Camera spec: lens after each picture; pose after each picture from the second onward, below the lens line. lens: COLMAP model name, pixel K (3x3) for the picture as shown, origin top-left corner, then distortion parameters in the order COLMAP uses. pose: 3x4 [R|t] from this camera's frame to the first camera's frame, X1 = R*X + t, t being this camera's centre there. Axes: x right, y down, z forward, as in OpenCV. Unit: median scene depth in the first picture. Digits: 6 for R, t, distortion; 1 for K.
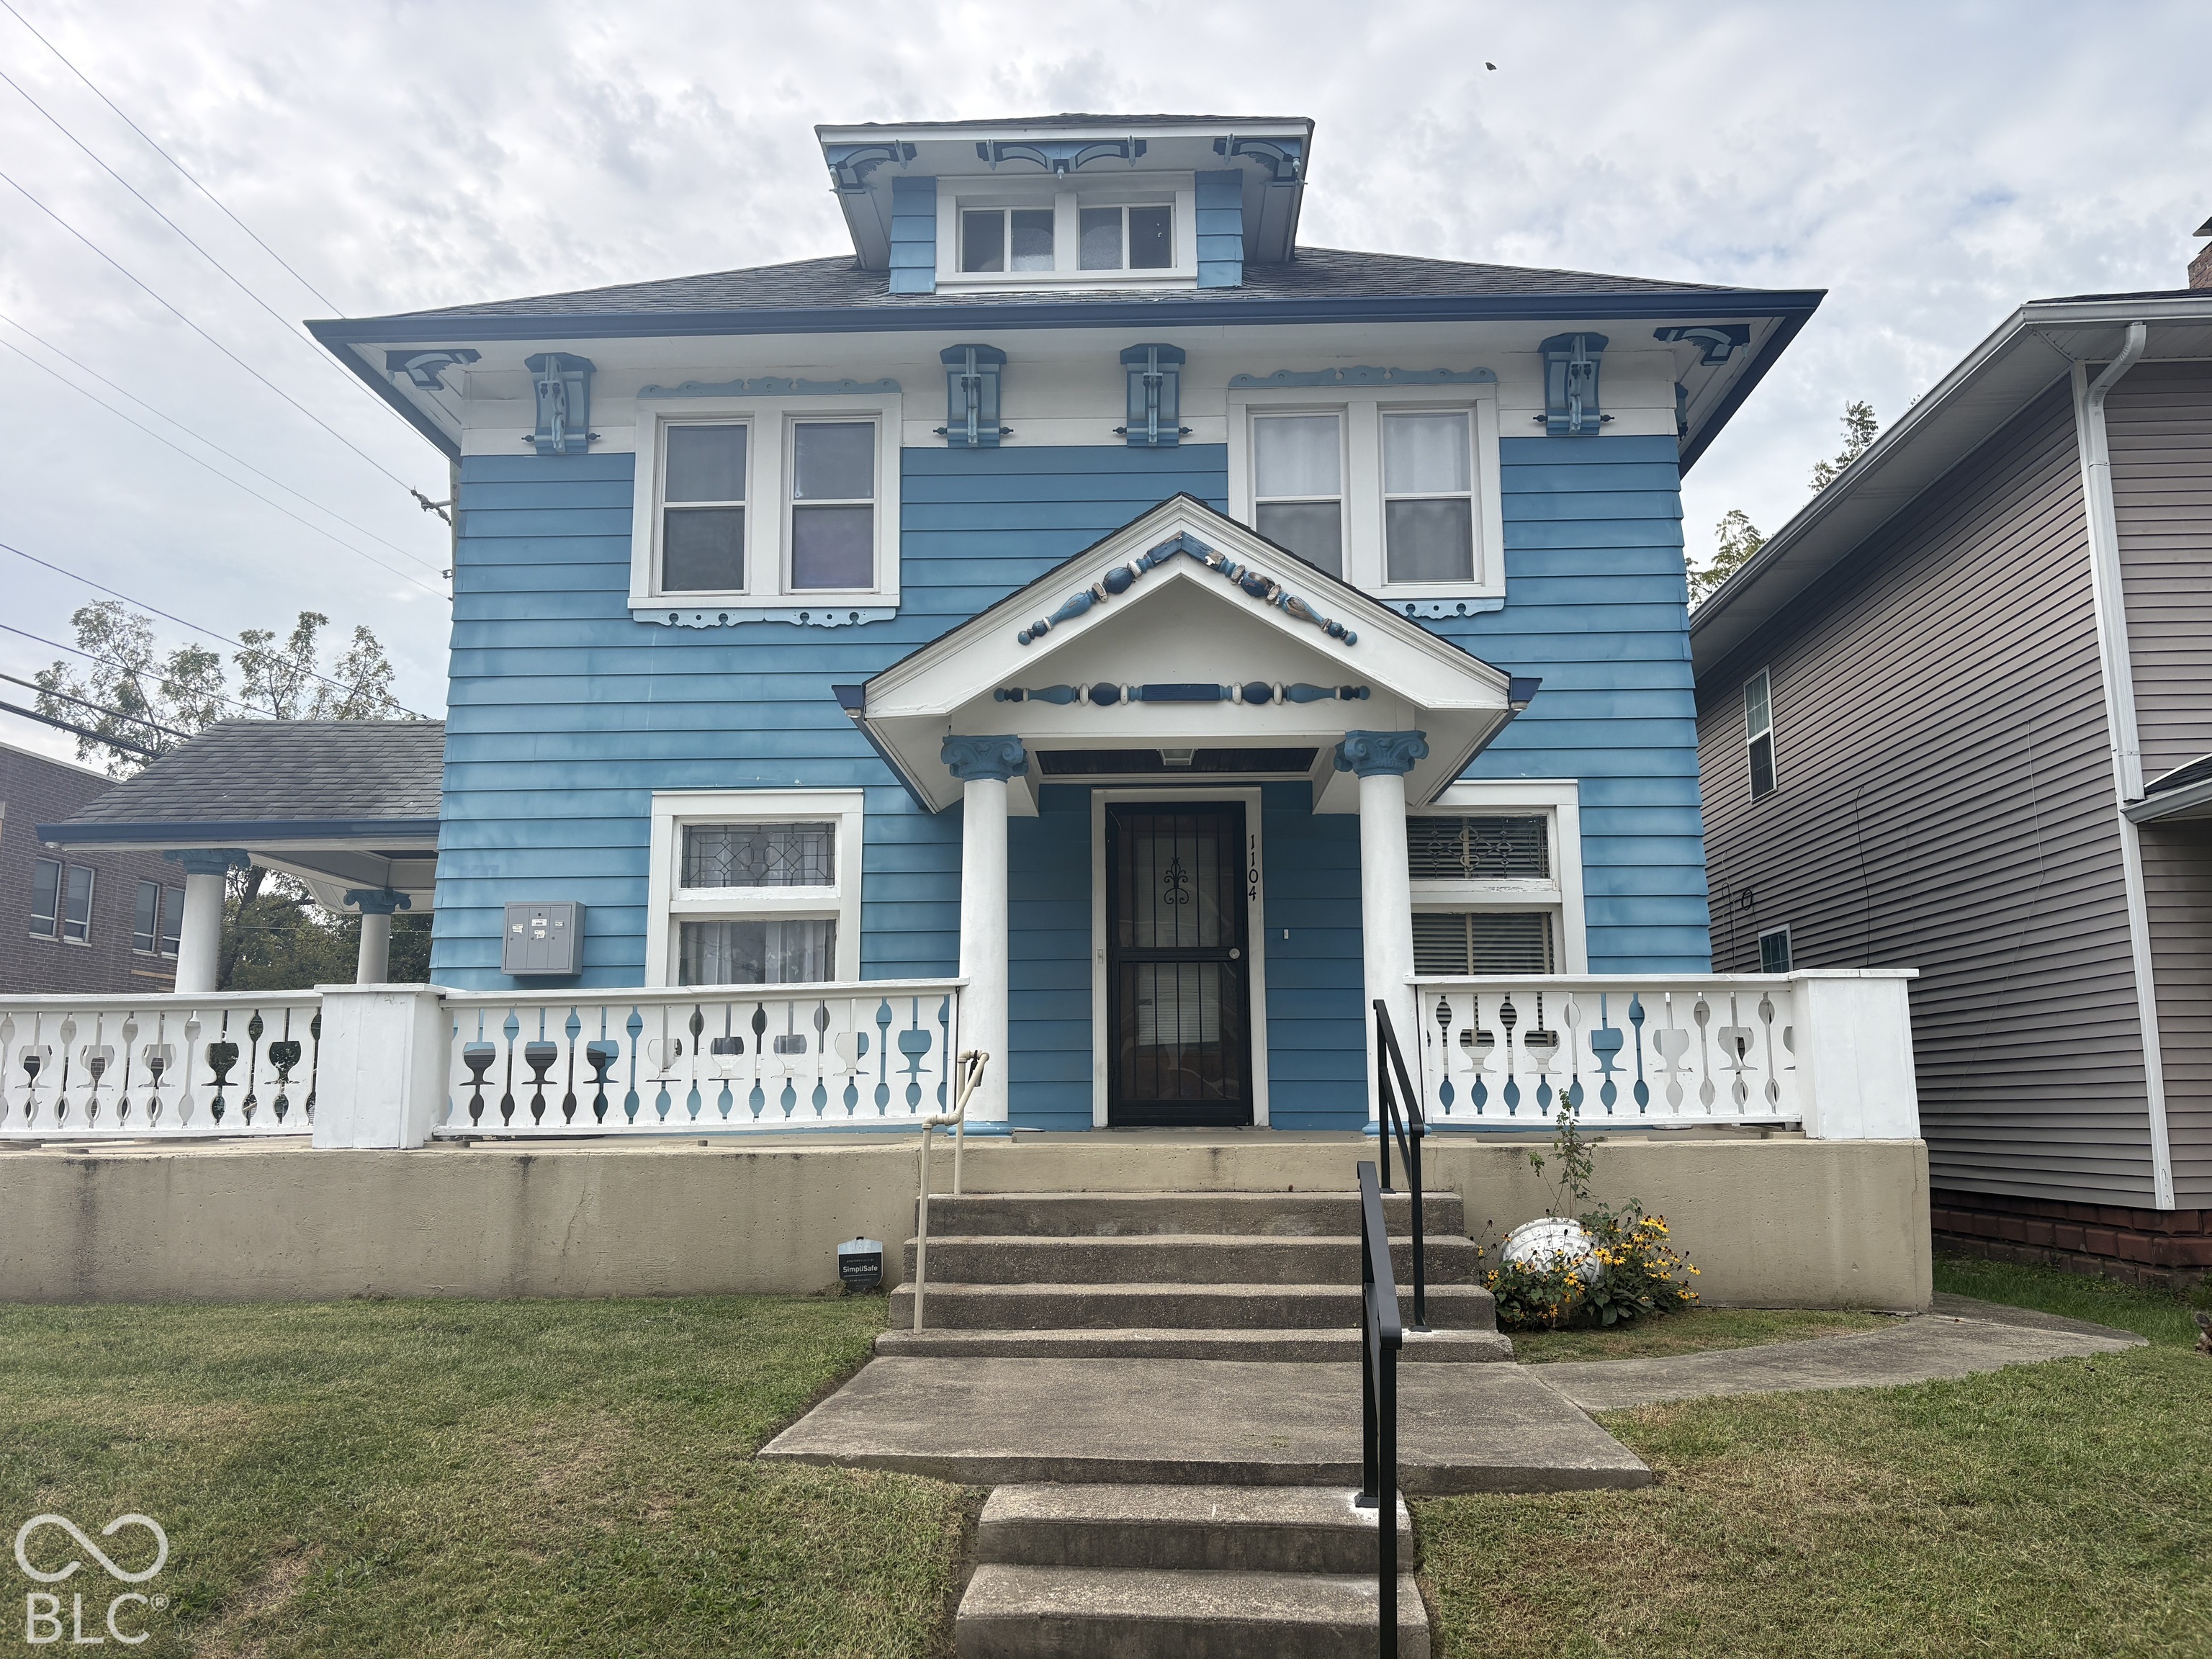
lens RADIAL K [[1666.7, 0, 1115.2], [0, 1666.7, 832.8], [0, 0, 1]] dist [0.046249, -0.035359]
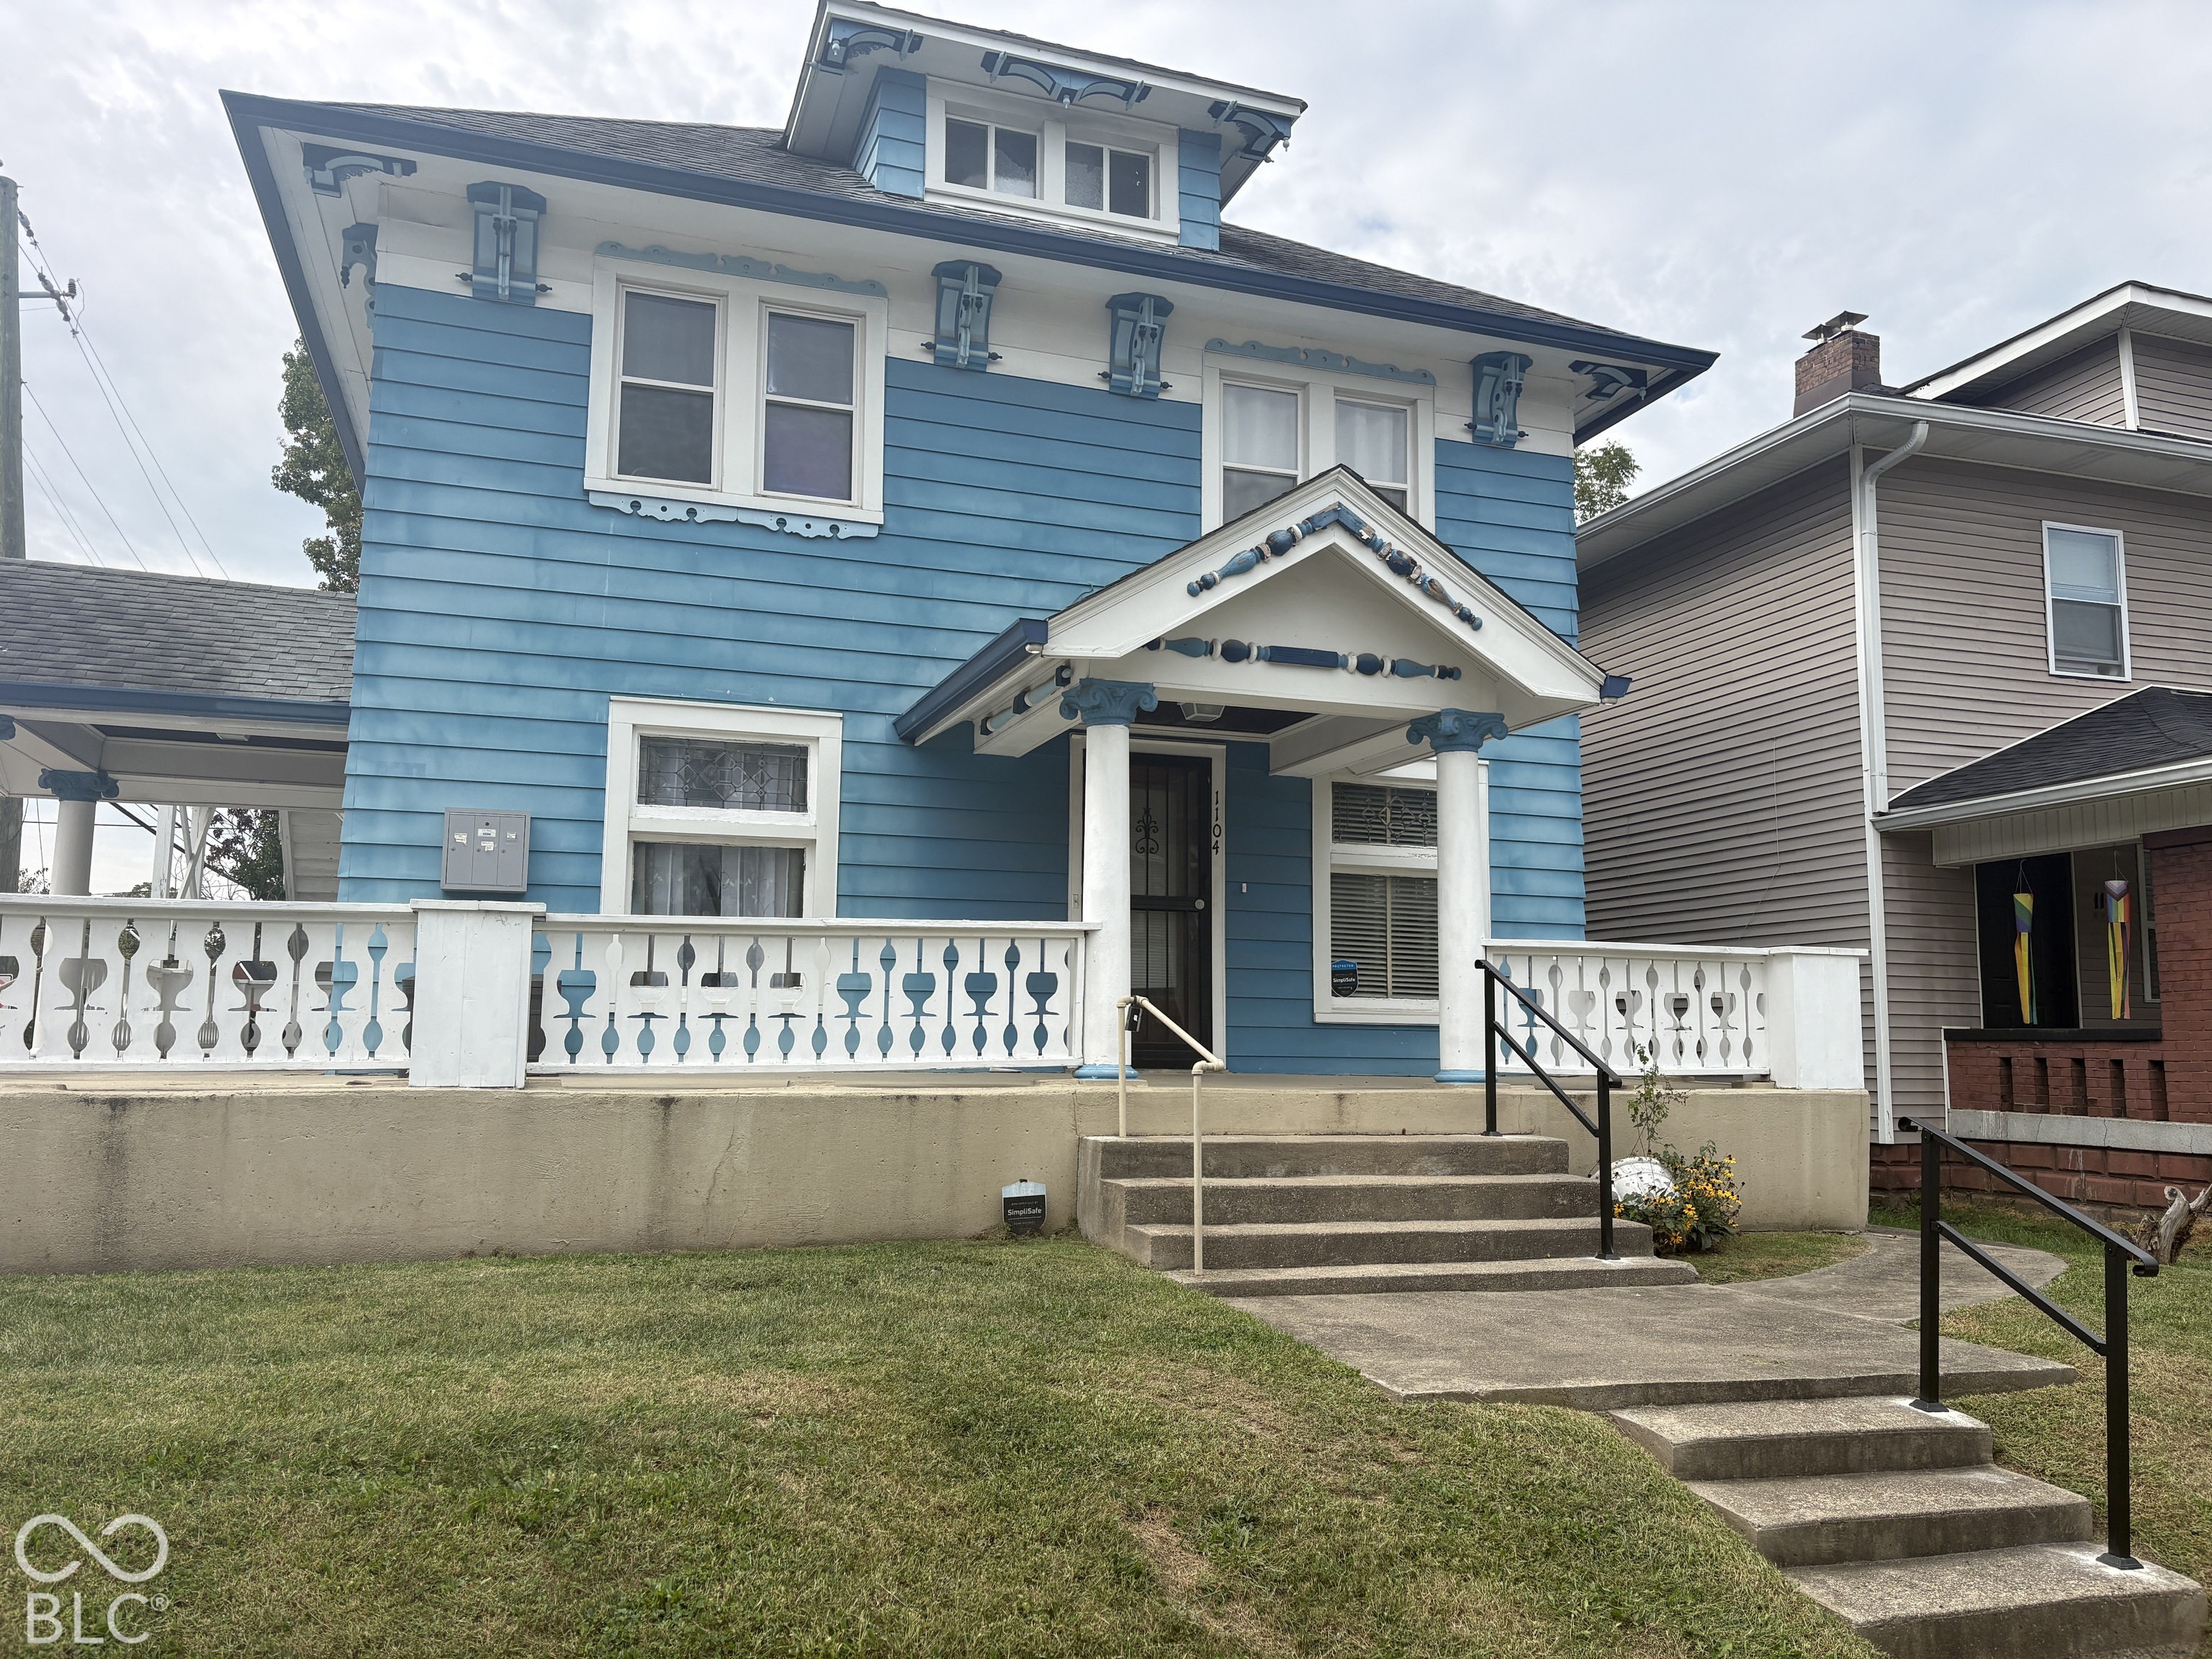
lens RADIAL K [[1666.7, 0, 1115.2], [0, 1666.7, 832.8], [0, 0, 1]] dist [0.046249, -0.035359]
pose [[0.934020, 0.060837, 0.352002, -0.345024], [-0.074590, 0.996885, 0.025627, 0.005833], [-0.349347, -0.050191, 0.935648, 0.052317]]
